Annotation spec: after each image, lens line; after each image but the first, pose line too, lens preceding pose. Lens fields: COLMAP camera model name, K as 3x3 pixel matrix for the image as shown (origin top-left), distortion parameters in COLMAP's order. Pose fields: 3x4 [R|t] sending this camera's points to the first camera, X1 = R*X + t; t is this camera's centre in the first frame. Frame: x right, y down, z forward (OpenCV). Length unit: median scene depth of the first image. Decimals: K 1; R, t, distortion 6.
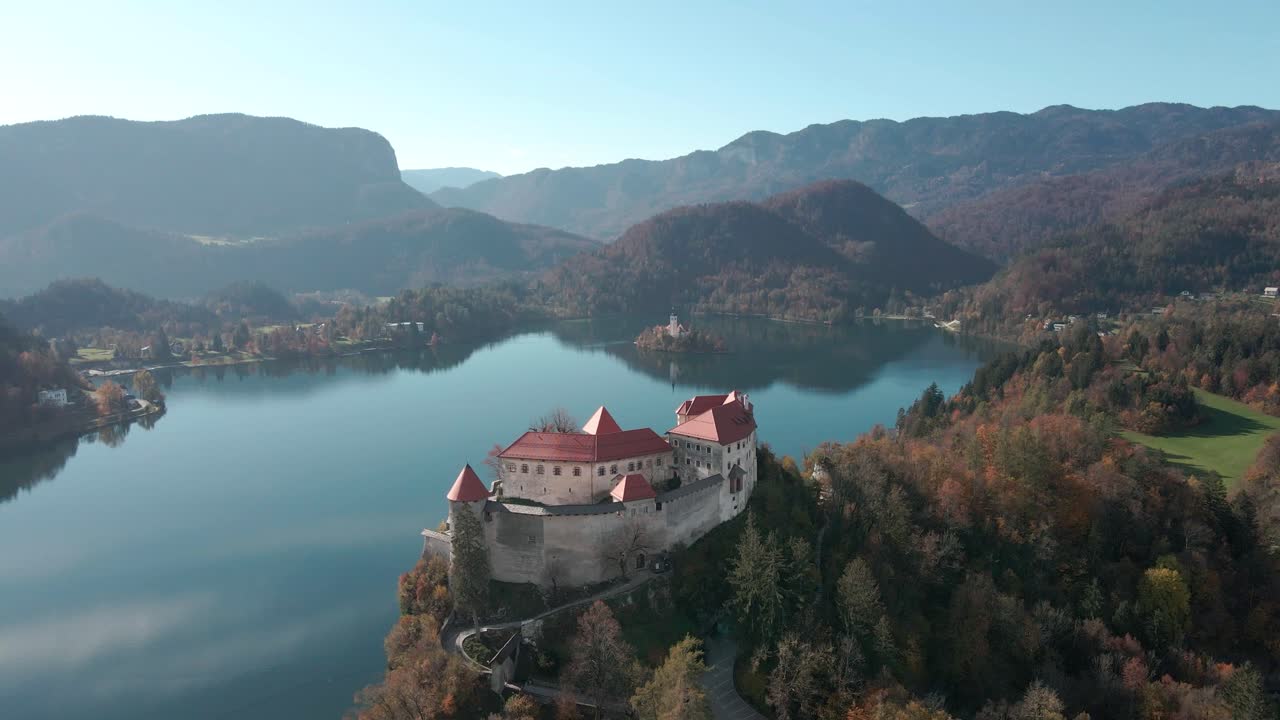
lens RADIAL K [[959.8, 0, 655.7], [0, 959.8, 373.4], [0, 0, 1]] dist [0.074581, -0.014340]
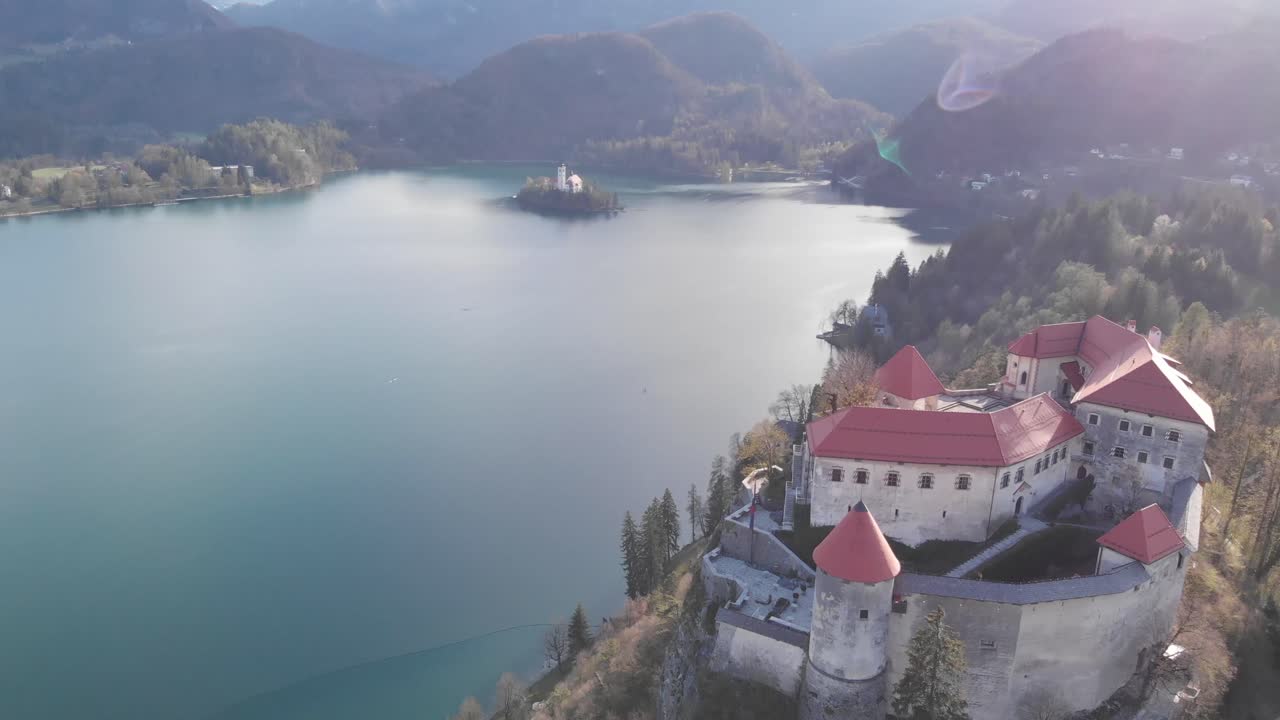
lens RADIAL K [[1014.1, 0, 648.8], [0, 1014.1, 365.4], [0, 0, 1]] dist [0.096153, -0.169804]
pose [[0.986932, -0.011739, 0.160711, -0.345217], [-0.010171, 0.990816, 0.134833, -0.040081], [-0.160818, -0.134705, 0.977748, 0.458601]]
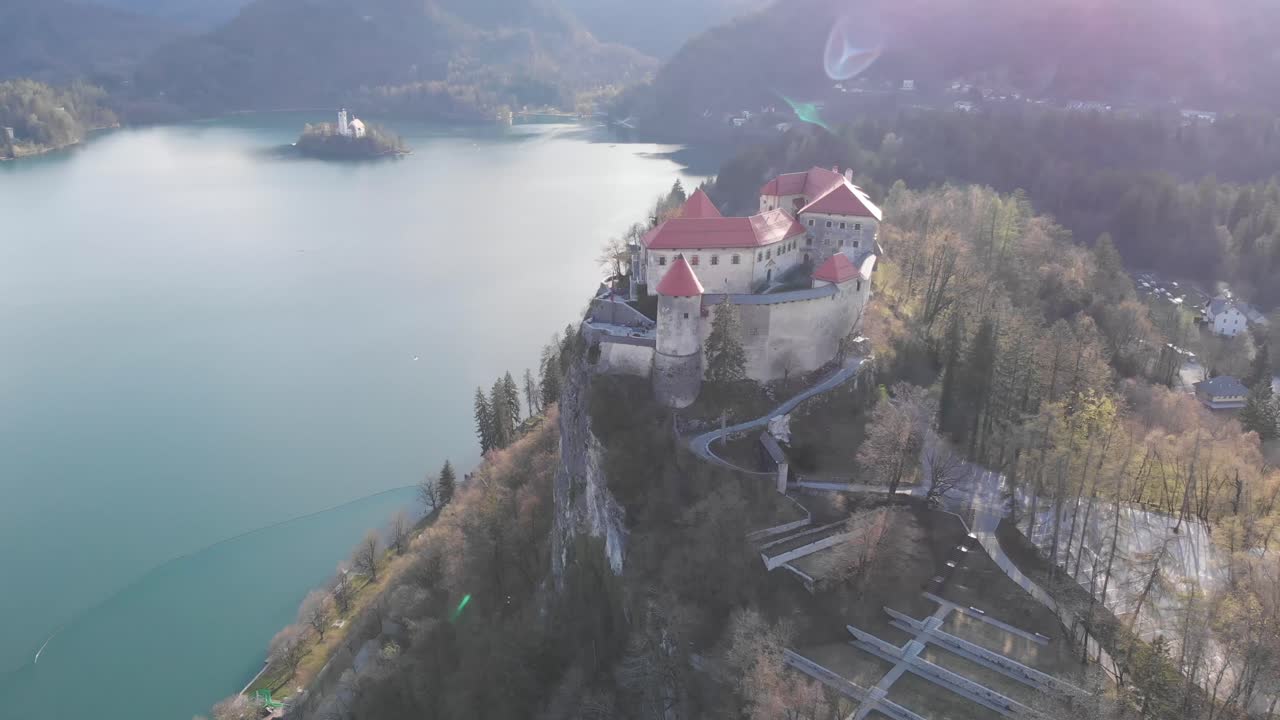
lens RADIAL K [[1014.1, 0, 646.5], [0, 1014.1, 403.3], [0, 0, 1]] dist [0.096153, -0.169804]
pose [[0.928841, -0.116578, 0.351657, -0.499396], [0.040107, 0.975264, 0.217375, 0.023278], [-0.368300, -0.187803, 0.910541, 0.138822]]
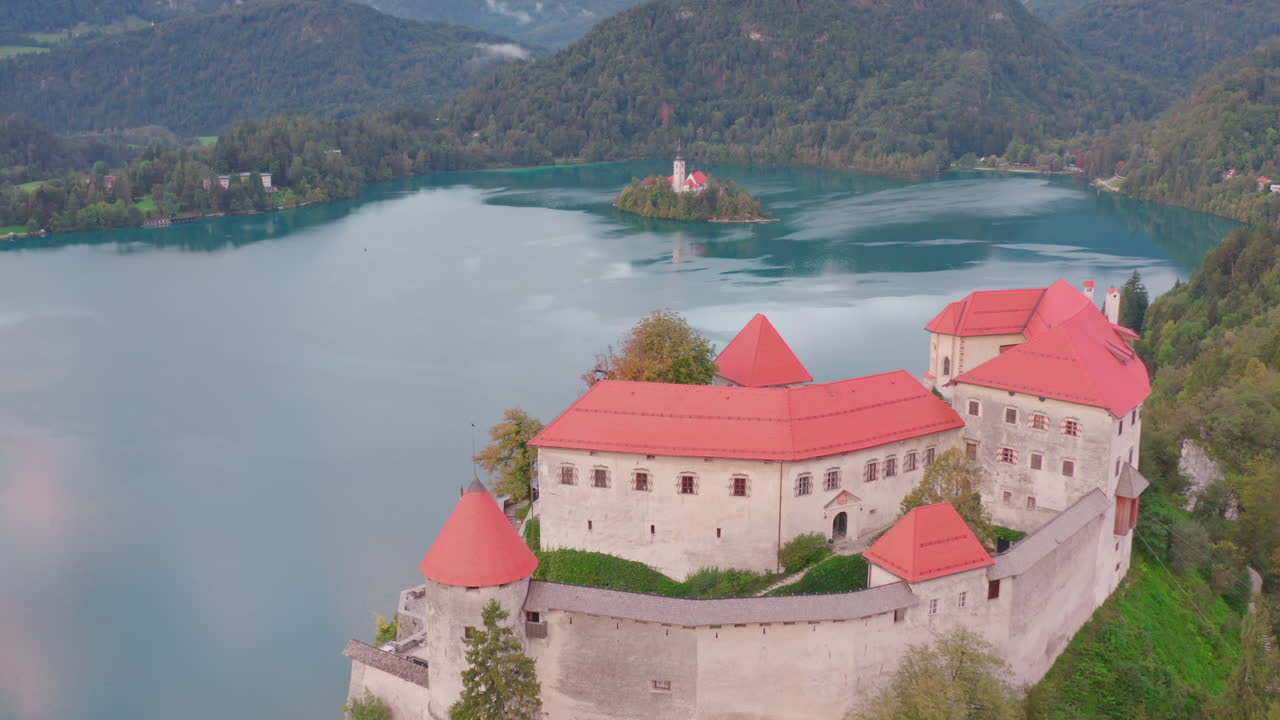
lens RADIAL K [[1472.6, 0, 653.2], [0, 1472.6, 362.0], [0, 0, 1]] dist [-0.165781, 0.000000]
pose [[0.999715, 0.001702, 0.023833, -0.127904], [-0.003377, 0.997512, 0.070418, 0.011686], [-0.023654, -0.070478, 0.997233, 0.413191]]
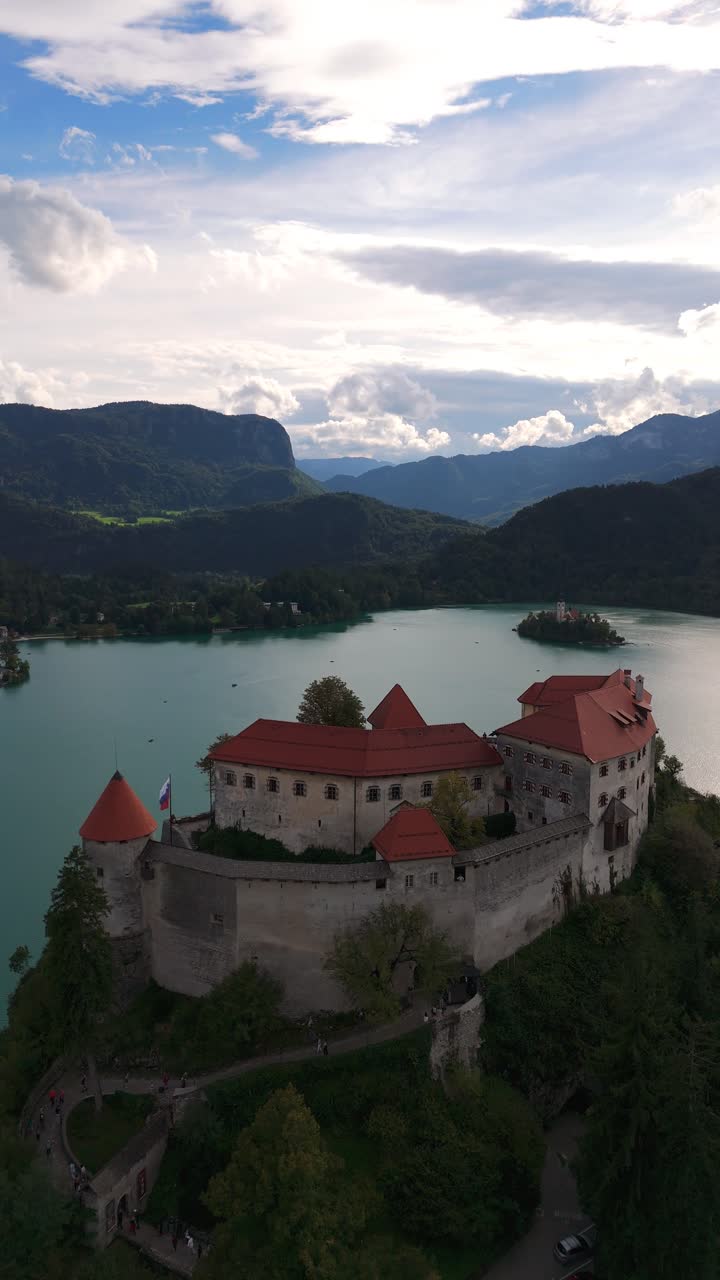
lens RADIAL K [[959.8, 0, 361.9], [0, 959.8, 616.9], [0, 0, 1]] dist [0.074581, -0.014340]
pose [[0.981414, 0.030660, -0.189440, 0.042294], [-0.039807, 0.998209, -0.044666, 0.021168], [0.187731, 0.051377, 0.980876, 0.419764]]
